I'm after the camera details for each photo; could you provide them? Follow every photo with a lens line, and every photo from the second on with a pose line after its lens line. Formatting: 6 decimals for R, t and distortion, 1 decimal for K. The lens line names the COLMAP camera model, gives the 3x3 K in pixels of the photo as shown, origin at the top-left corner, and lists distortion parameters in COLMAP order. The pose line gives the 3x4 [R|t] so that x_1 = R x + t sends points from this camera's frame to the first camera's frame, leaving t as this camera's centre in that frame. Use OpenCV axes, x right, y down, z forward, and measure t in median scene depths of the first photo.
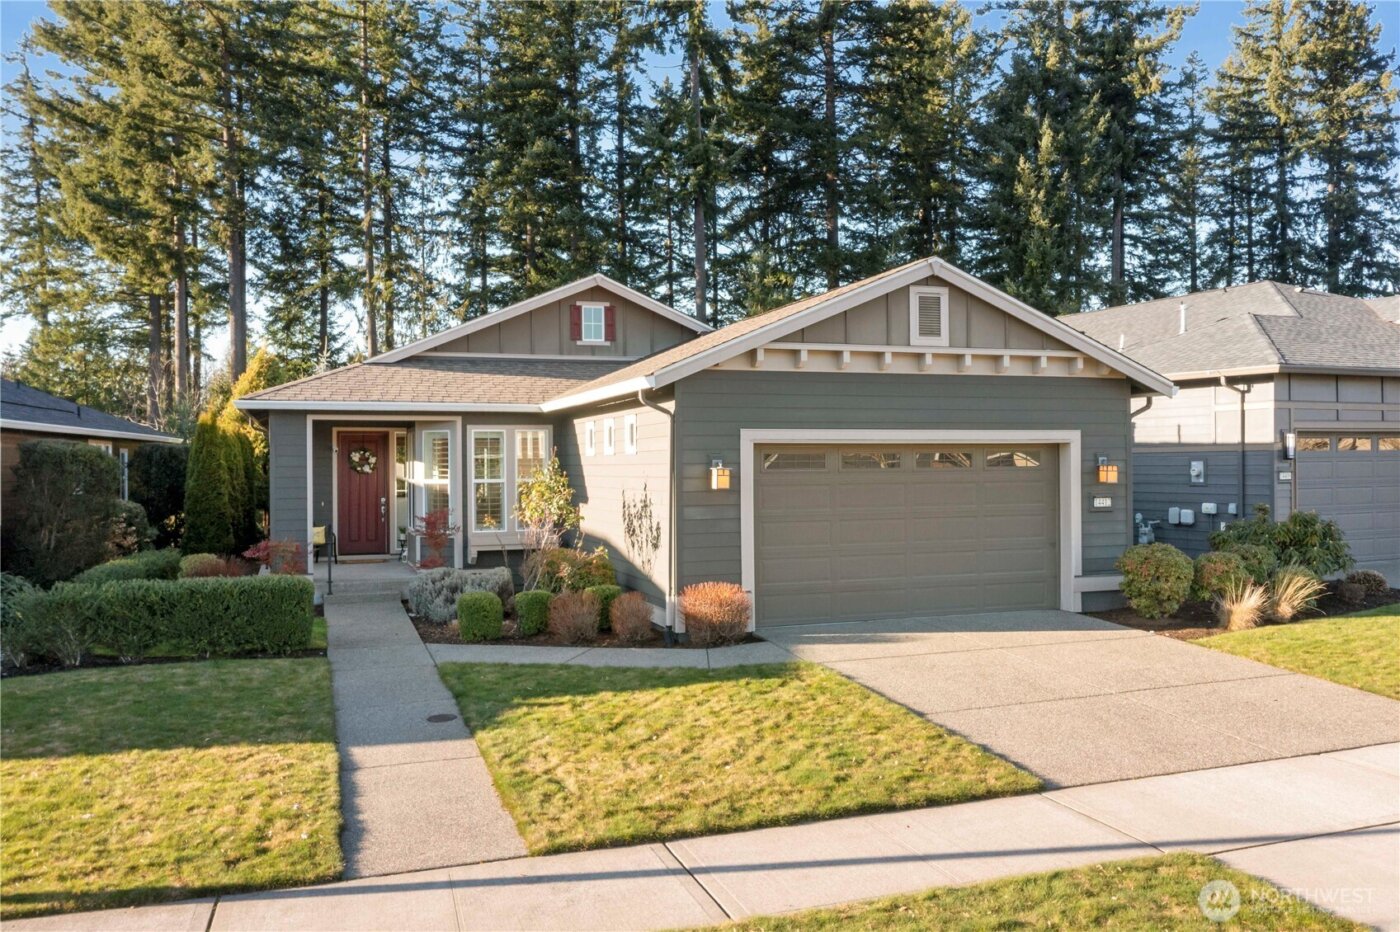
lens RADIAL K [[1116.8, 0, 700.0], [0, 1116.8, 466.0], [0, 0, 1]] dist [-0.001071, -0.001222]
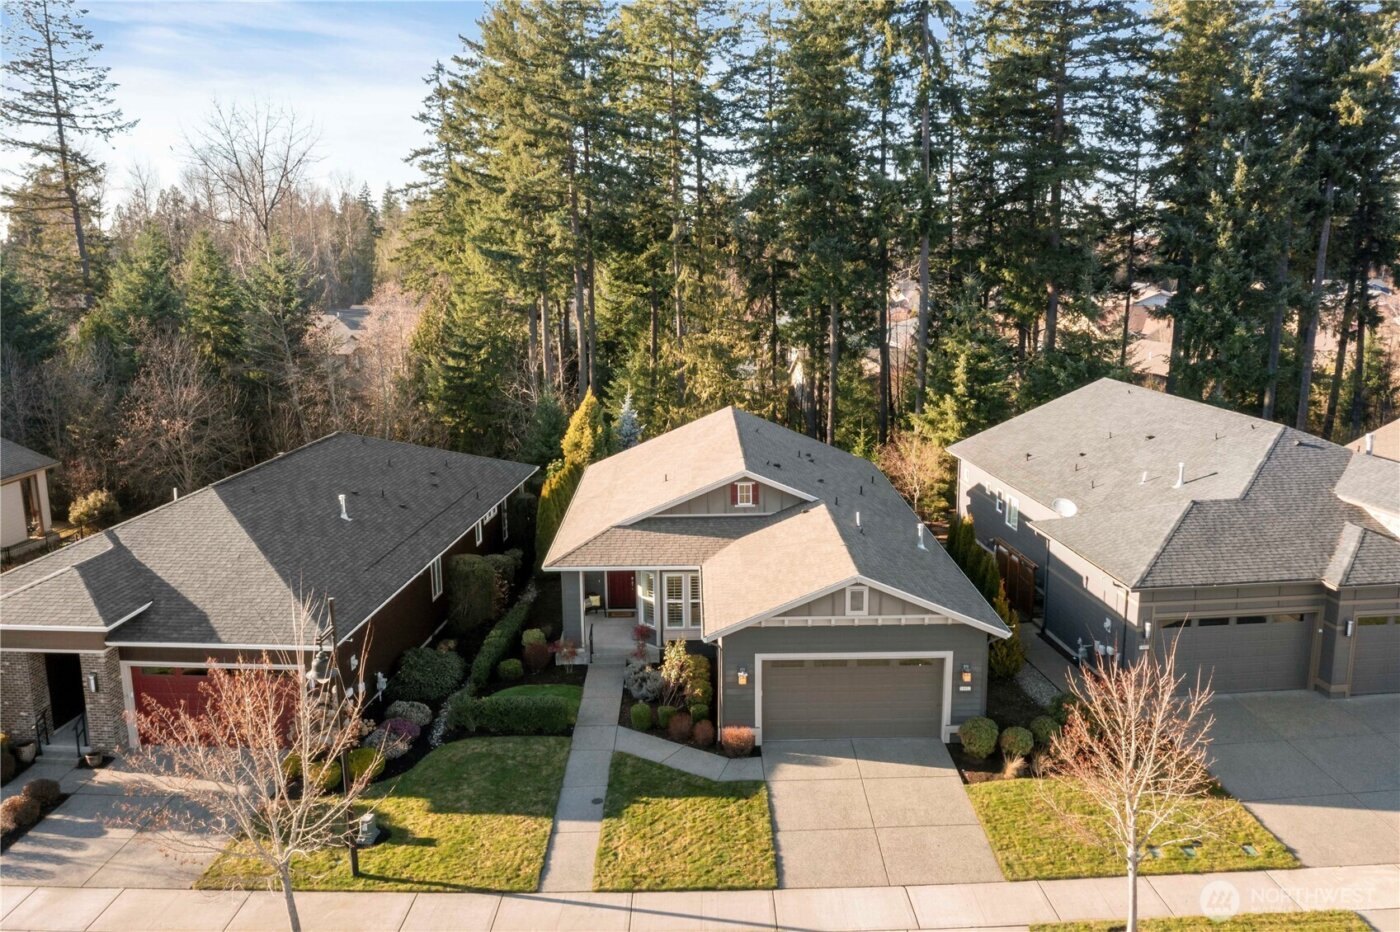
lens RADIAL K [[1096.7, 0, 700.0], [0, 1096.7, 466.0], [0, 0, 1]] dist [-0.006108, -0.003406]
pose [[0.946544, 0.061582, -0.316642, 0.378055], [0.003628, 0.979513, 0.201346, -0.526936], [0.322554, -0.191731, 0.926929, -0.566868]]
